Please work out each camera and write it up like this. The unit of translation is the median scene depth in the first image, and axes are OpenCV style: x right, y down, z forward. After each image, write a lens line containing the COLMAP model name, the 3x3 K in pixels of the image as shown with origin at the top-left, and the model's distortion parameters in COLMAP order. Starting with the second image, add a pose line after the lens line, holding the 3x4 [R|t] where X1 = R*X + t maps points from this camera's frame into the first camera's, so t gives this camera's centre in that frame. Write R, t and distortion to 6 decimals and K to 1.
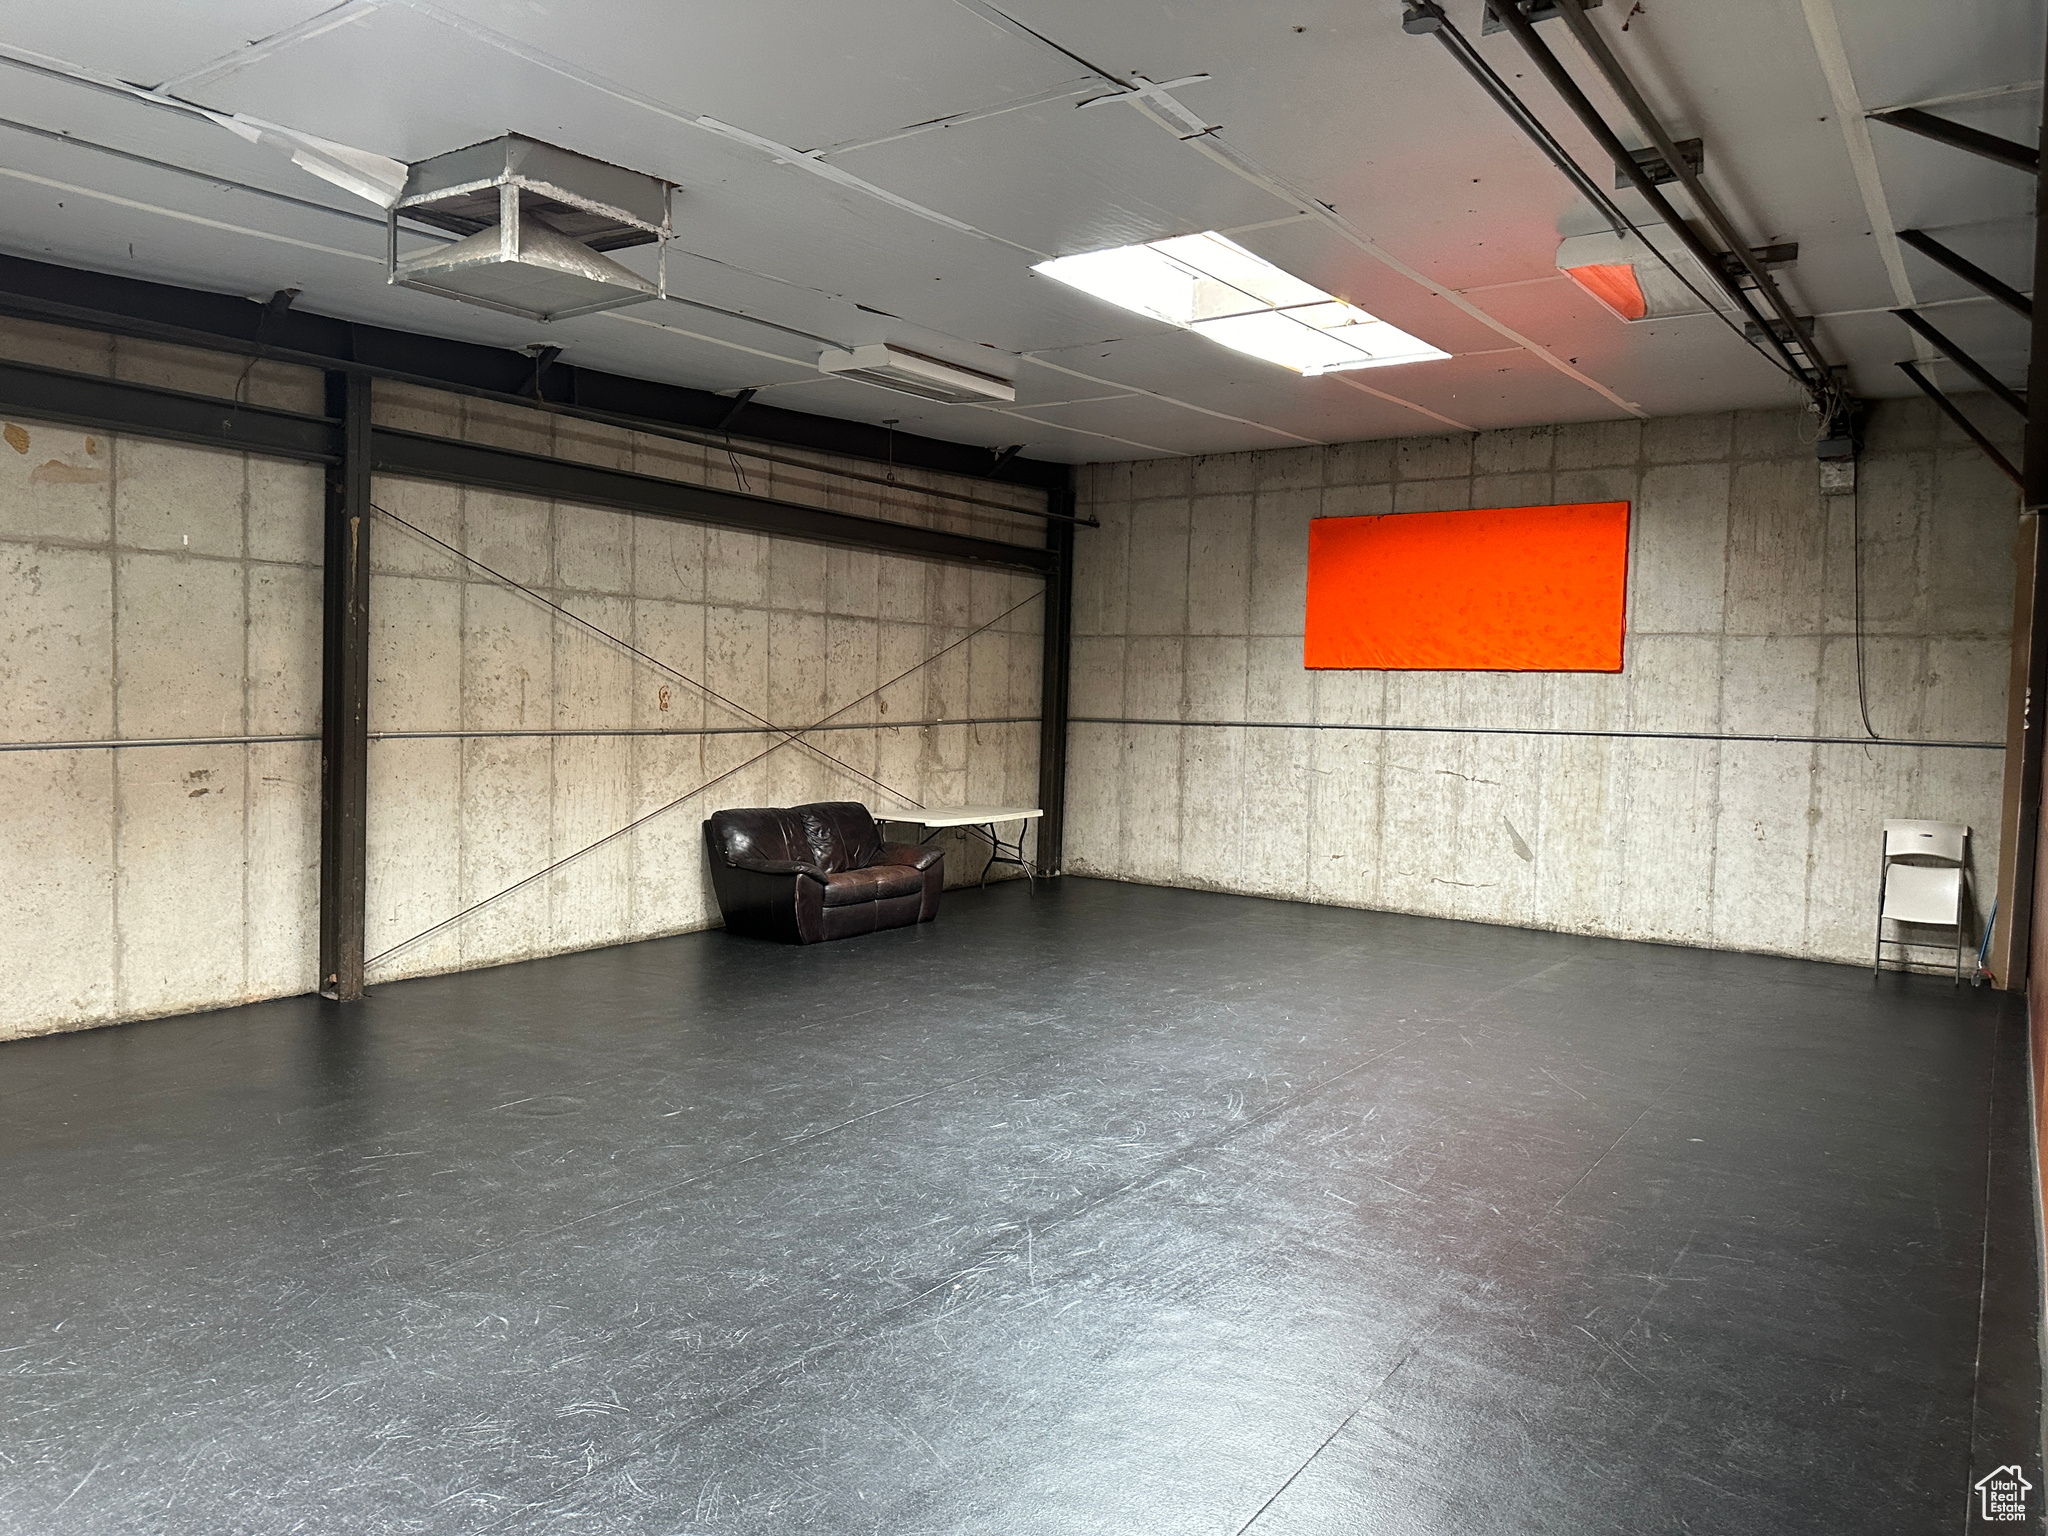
lens RADIAL K [[1423.5, 0, 1020.1], [0, 1423.5, 763.8], [0, 0, 1]] dist [0.128068, -0.202007]
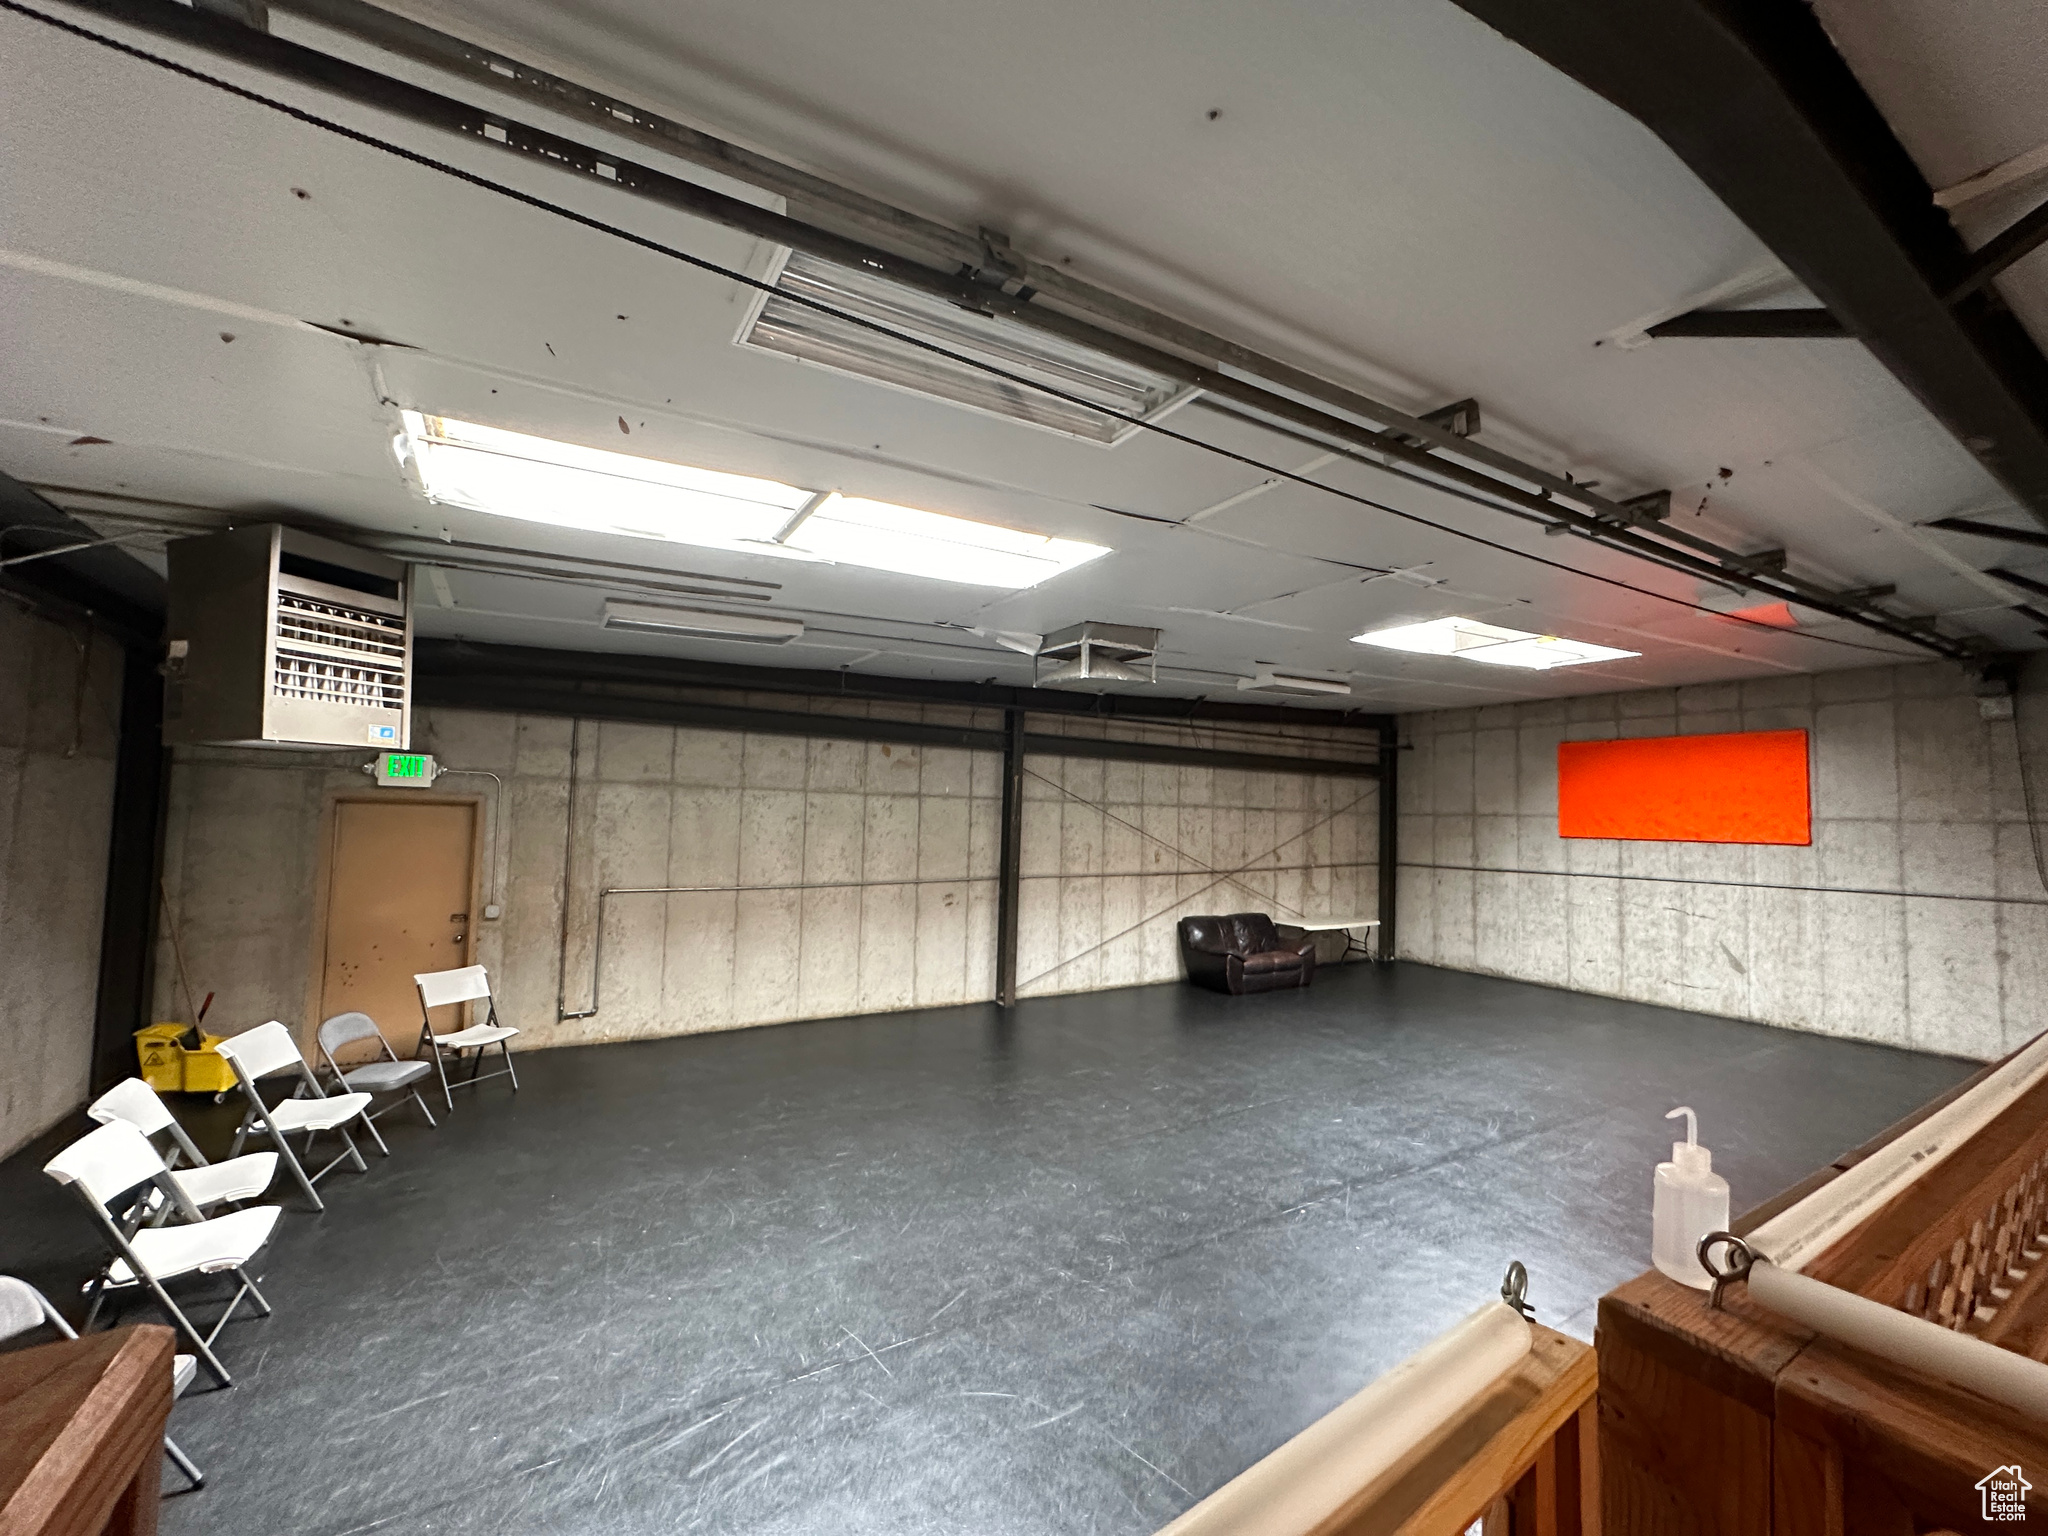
lens RADIAL K [[816.8, 0, 1024.0], [0, 816.8, 768.0], [0, 0, 1]] dist [-0.002417, 0.000785]
pose [[0.915071, -0.025440, -0.402491, 0.034422], [-0.021719, 0.993452, -0.112171, -0.041532], [0.402709, 0.111386, 0.908526, -0.085177]]
